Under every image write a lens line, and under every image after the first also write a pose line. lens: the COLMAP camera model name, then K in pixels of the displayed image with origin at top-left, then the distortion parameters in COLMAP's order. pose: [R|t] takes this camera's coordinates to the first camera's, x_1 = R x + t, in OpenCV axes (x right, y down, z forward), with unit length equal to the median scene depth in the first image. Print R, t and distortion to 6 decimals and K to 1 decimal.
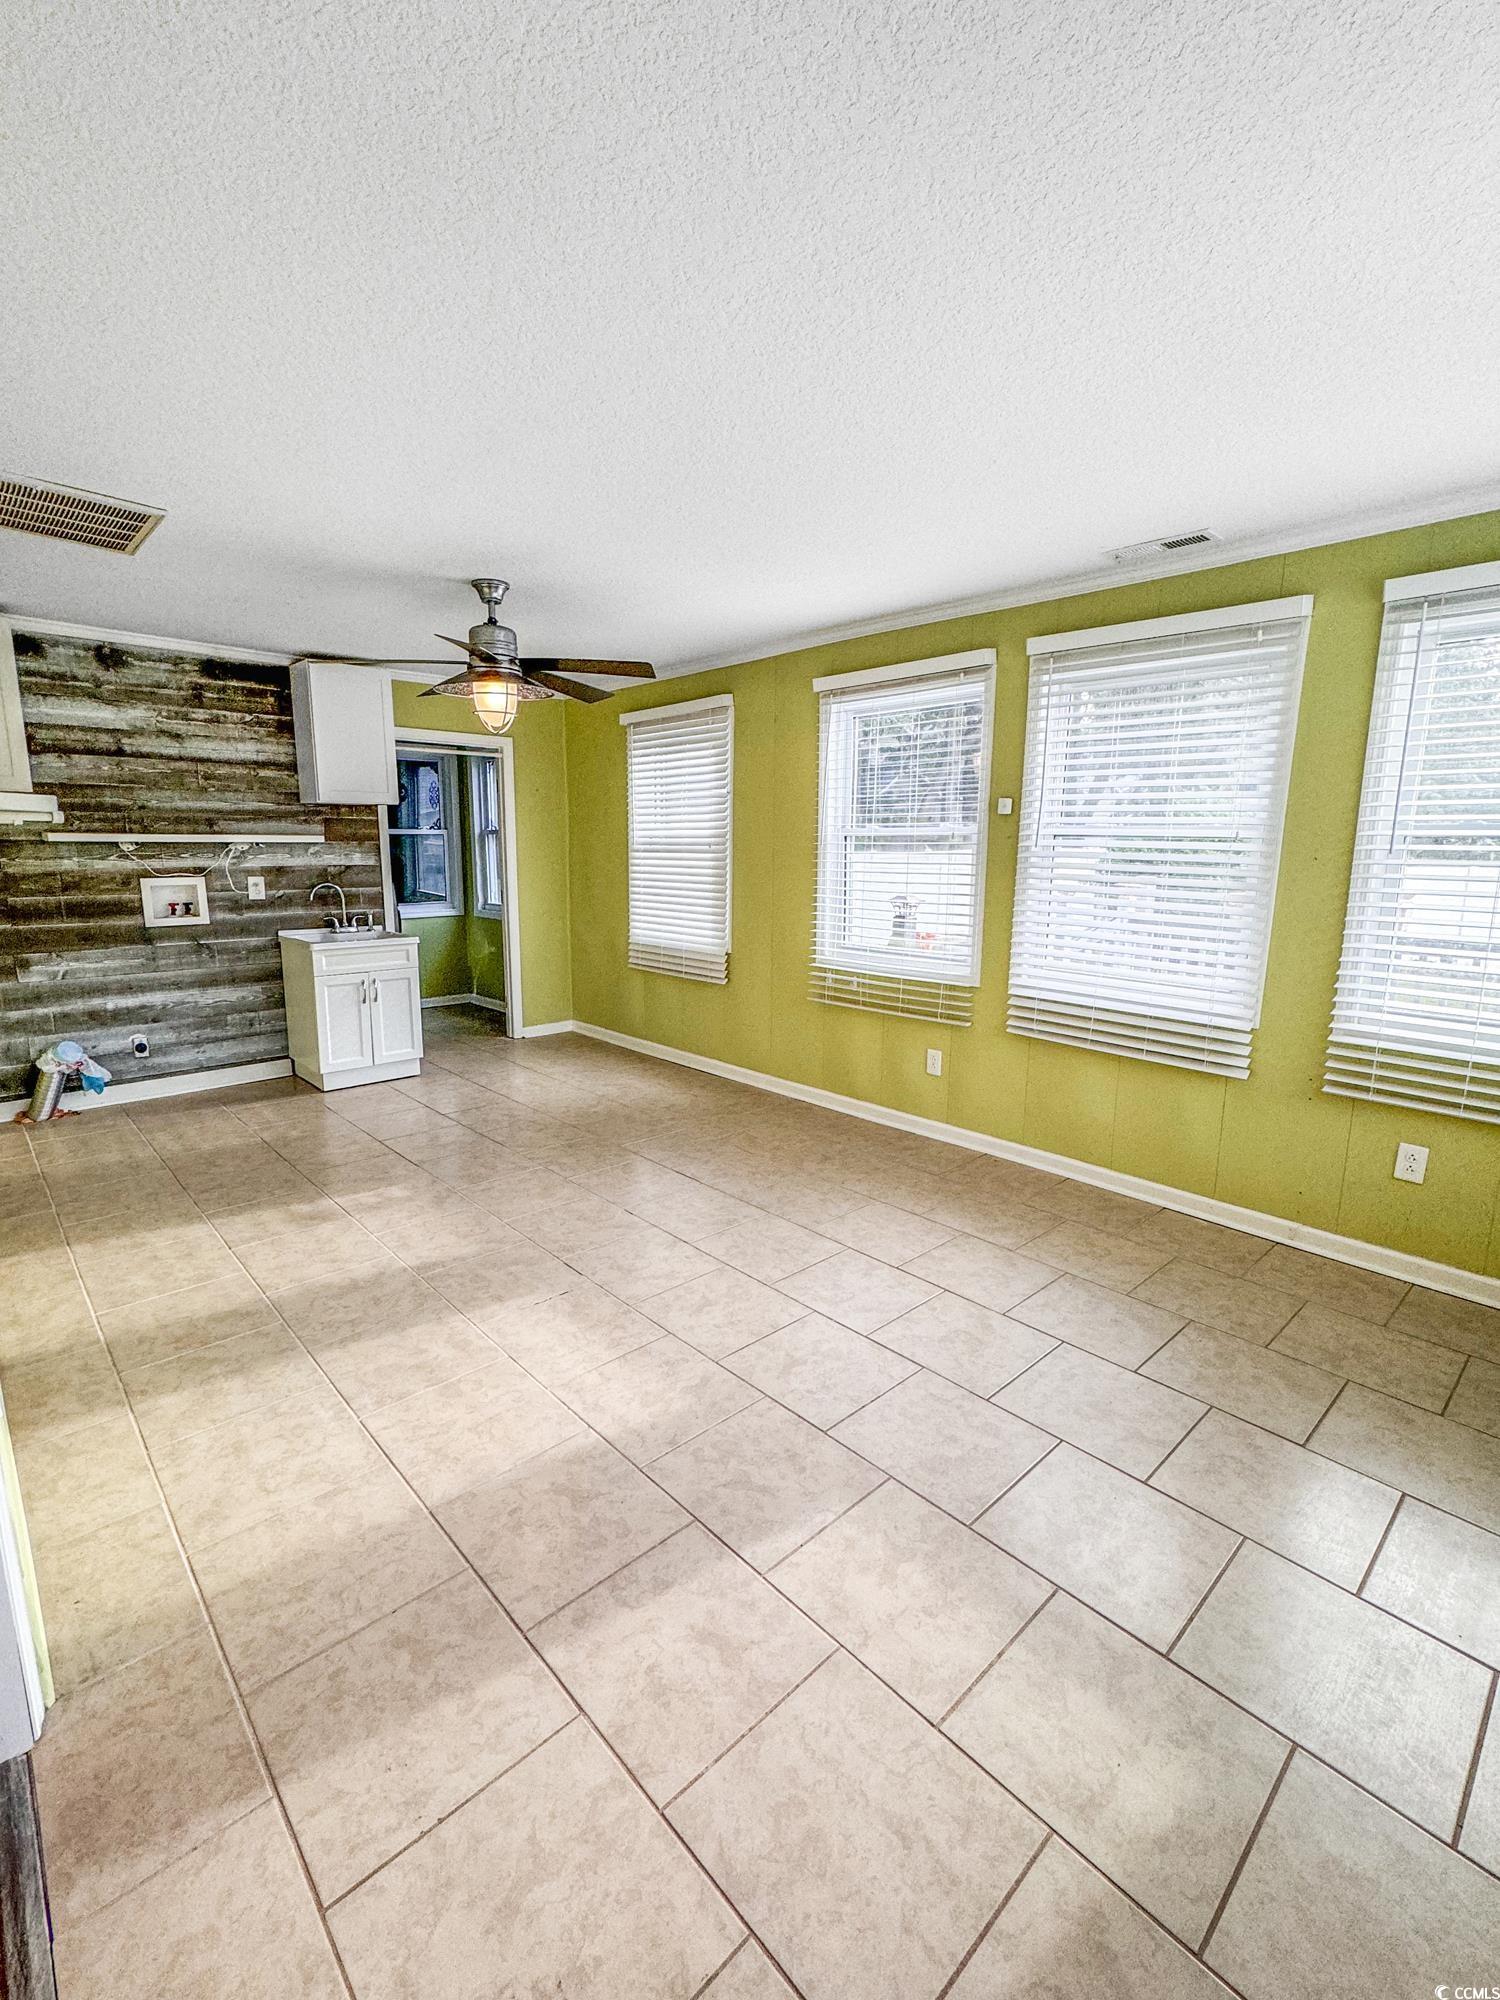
lens RADIAL K [[878.4, 0, 749.4], [0, 878.4, 1002.1], [0, 0, 1]] dist [-0.004032, -0.000404]
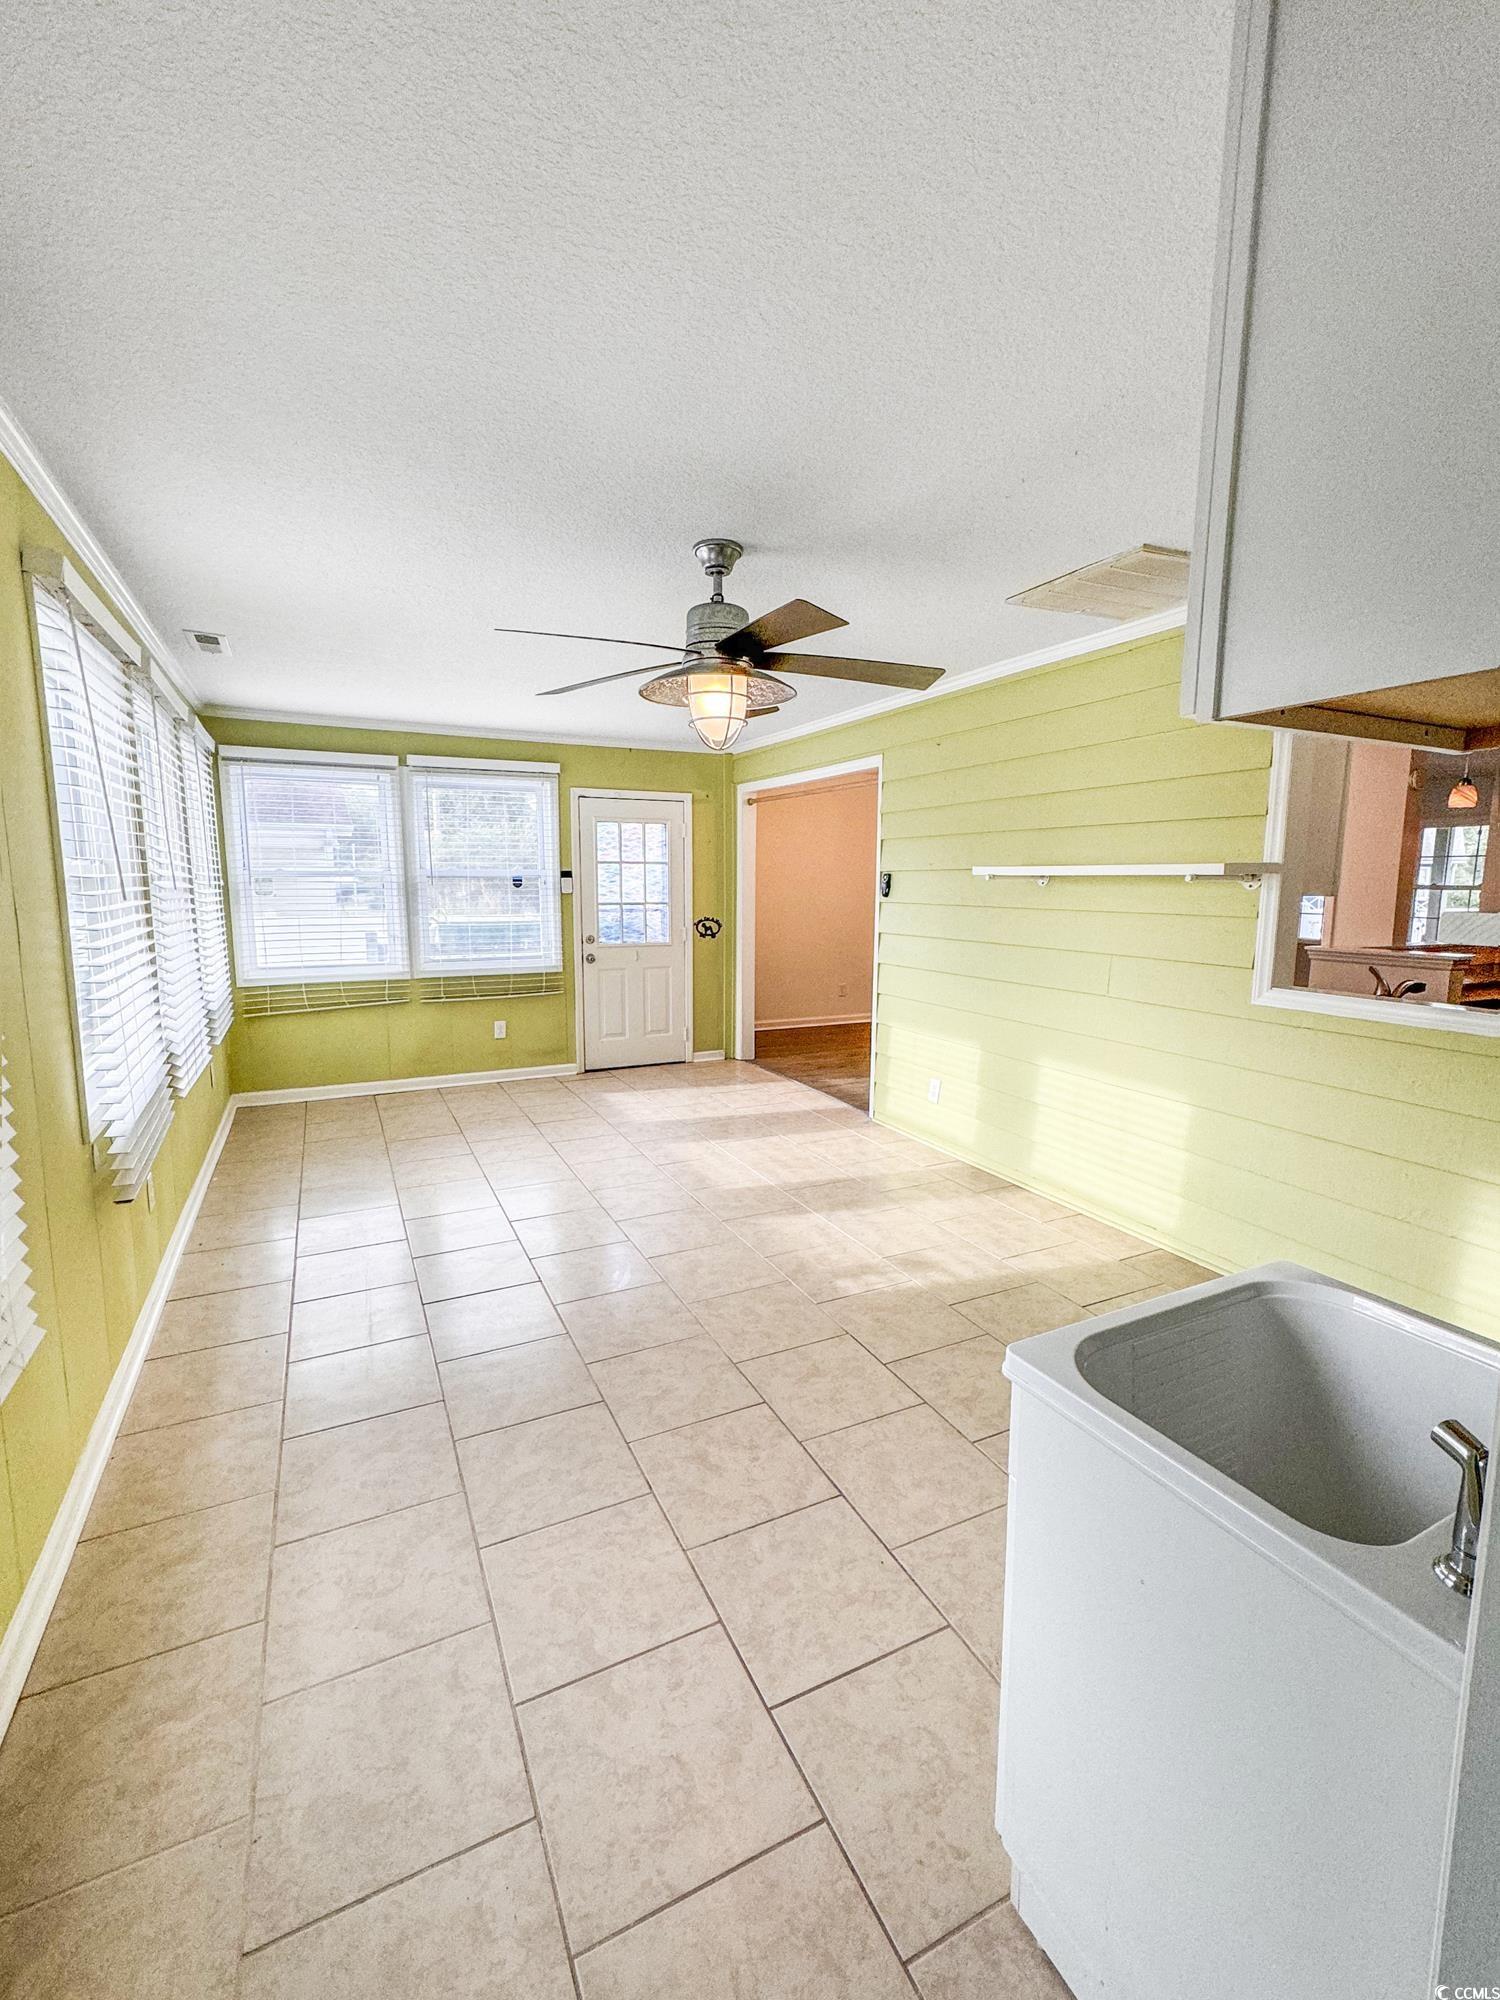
lens RADIAL K [[878.4, 0, 753.8], [0, 878.4, 1000.5], [0, 0, 1]] dist [-0.004032, -0.000404]
pose [[-0.956227, -0.054285, 0.287546, -0.691593], [0.039454, 0.949752, 0.310506, -0.428002], [-0.289954, 0.308259, -0.906037, 2.205288]]
